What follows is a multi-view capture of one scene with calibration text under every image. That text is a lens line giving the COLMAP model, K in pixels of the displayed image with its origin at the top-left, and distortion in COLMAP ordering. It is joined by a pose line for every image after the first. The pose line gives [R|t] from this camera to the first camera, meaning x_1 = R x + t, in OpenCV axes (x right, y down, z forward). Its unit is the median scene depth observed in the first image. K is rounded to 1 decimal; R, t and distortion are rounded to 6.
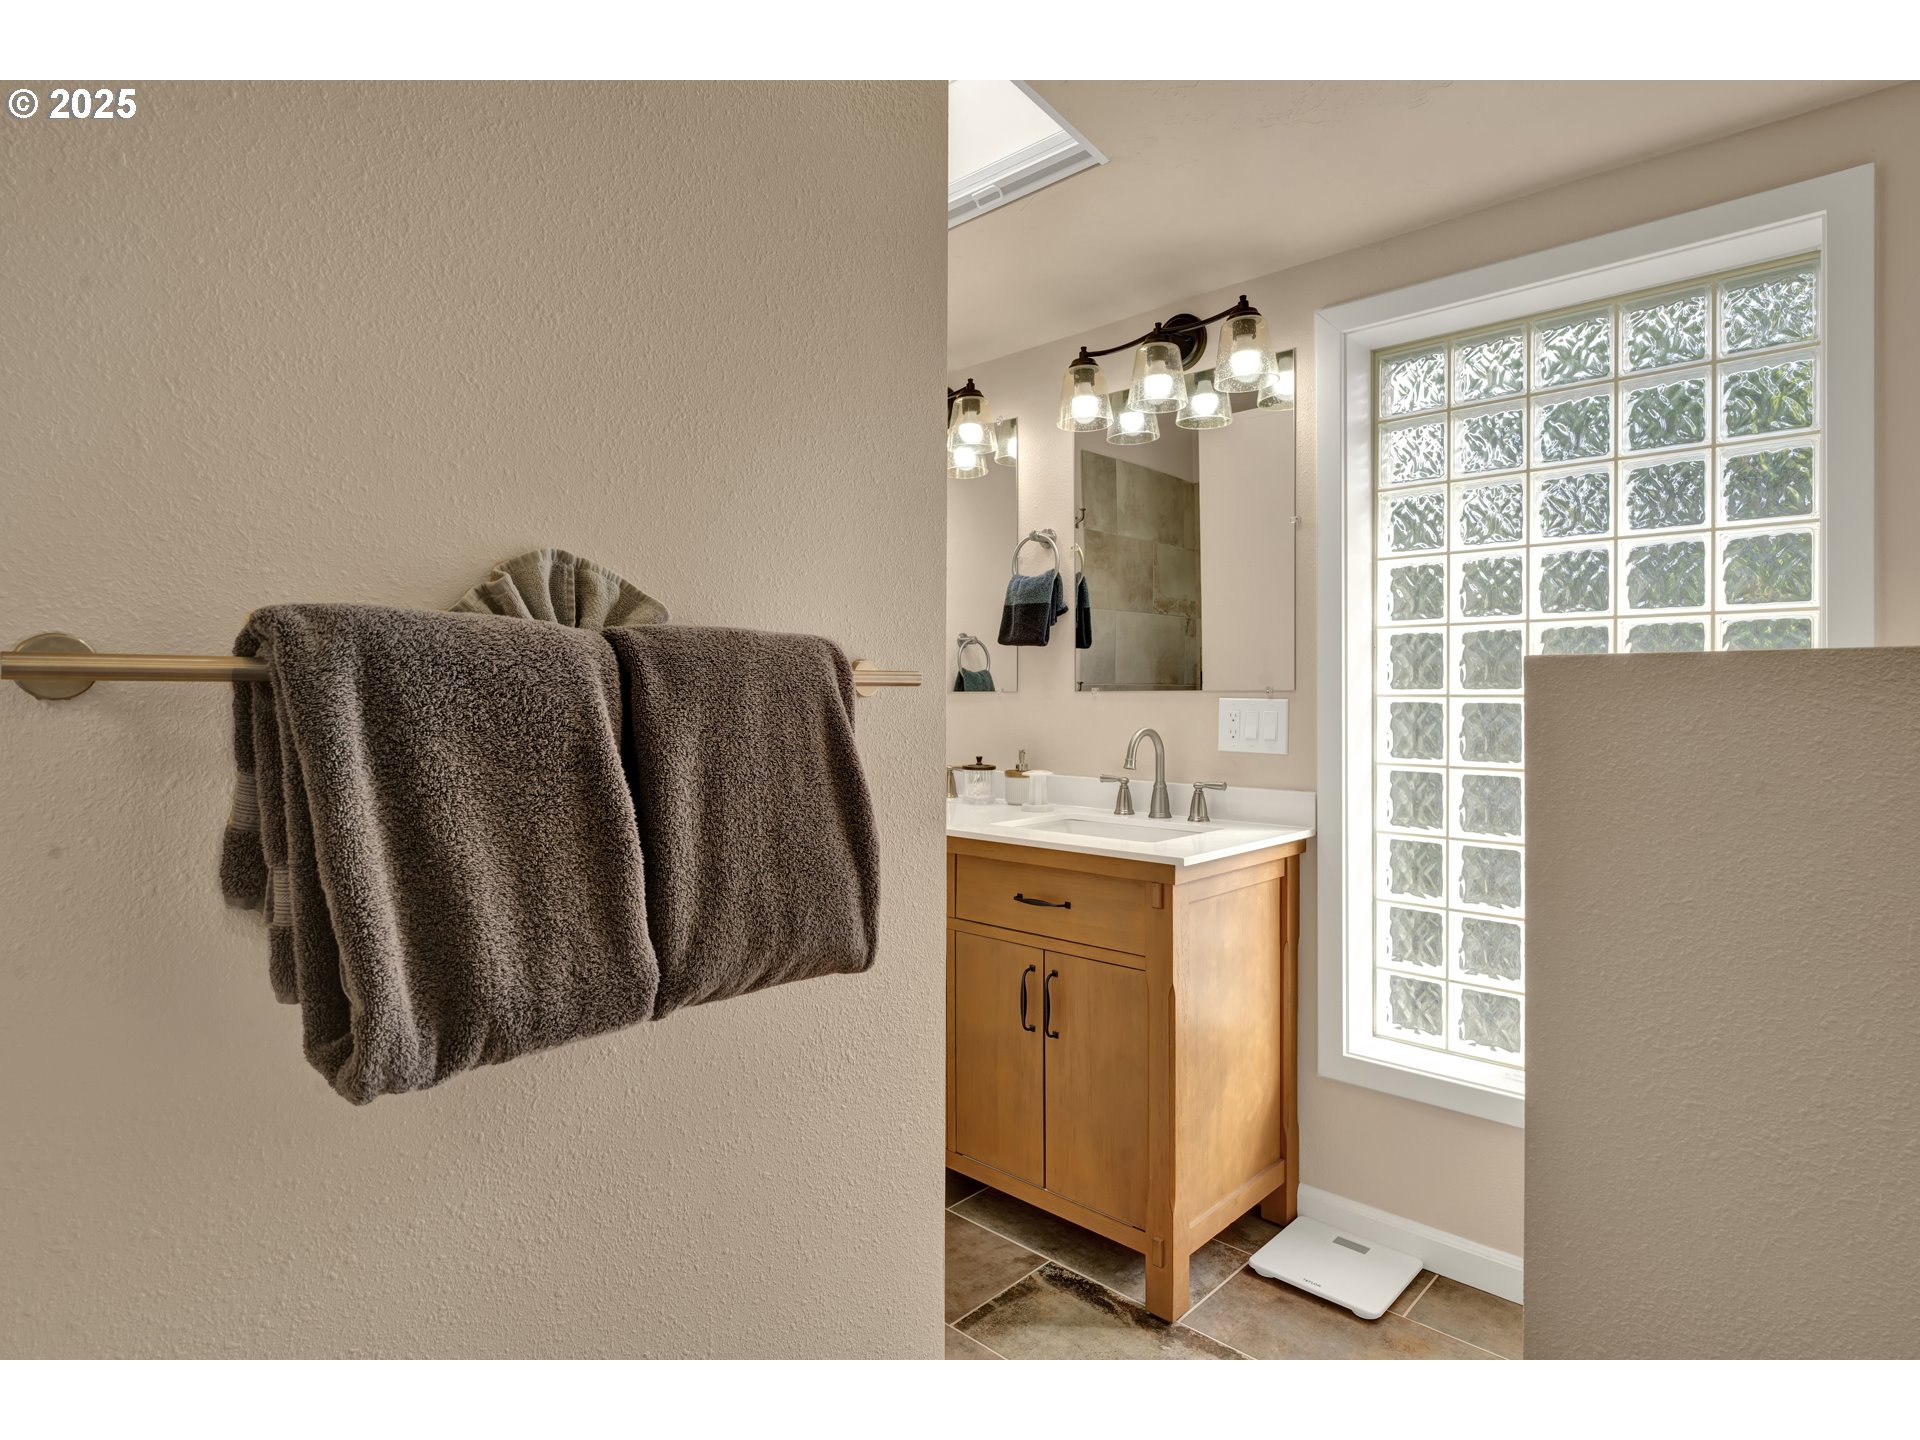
lens RADIAL K [[1032.2, 0, 957.4], [0, 1032.2, 696.1], [0, 0, 1]] dist [0.000884, -0.000952]
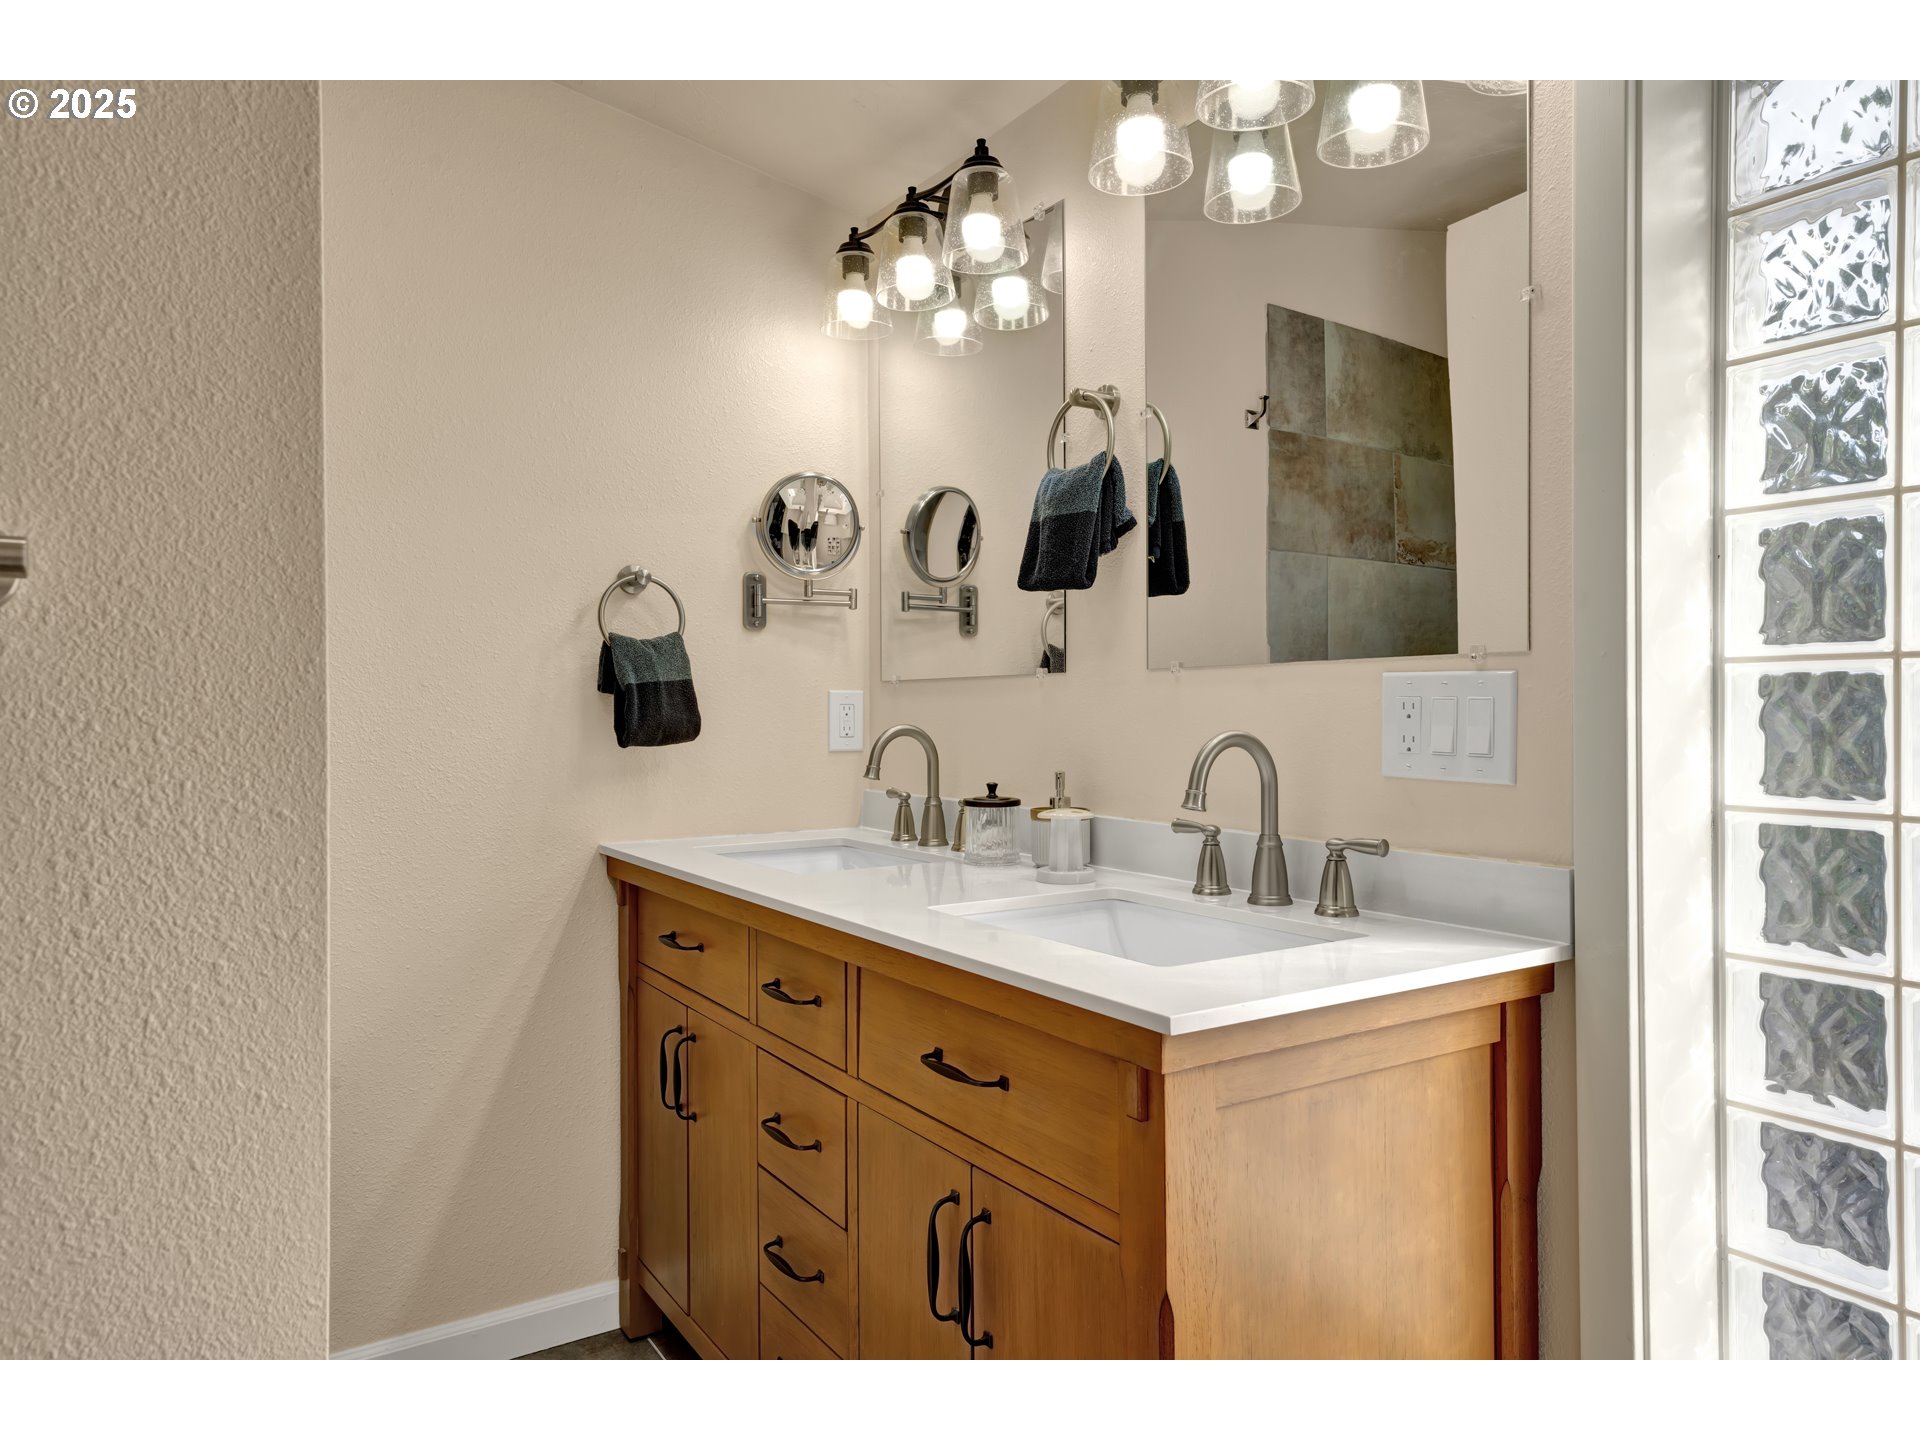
lens RADIAL K [[1229.6, 0, 967.2], [0, 1229.6, 727.1], [0, 0, 1]] dist [0.003365, 0.001041]
pose [[0.973382, 0.002798, -0.229170, 0.185079], [-0.000670, 0.999956, 0.009362, 0.022054], [0.229187, -0.008959, 0.973341, 0.352072]]
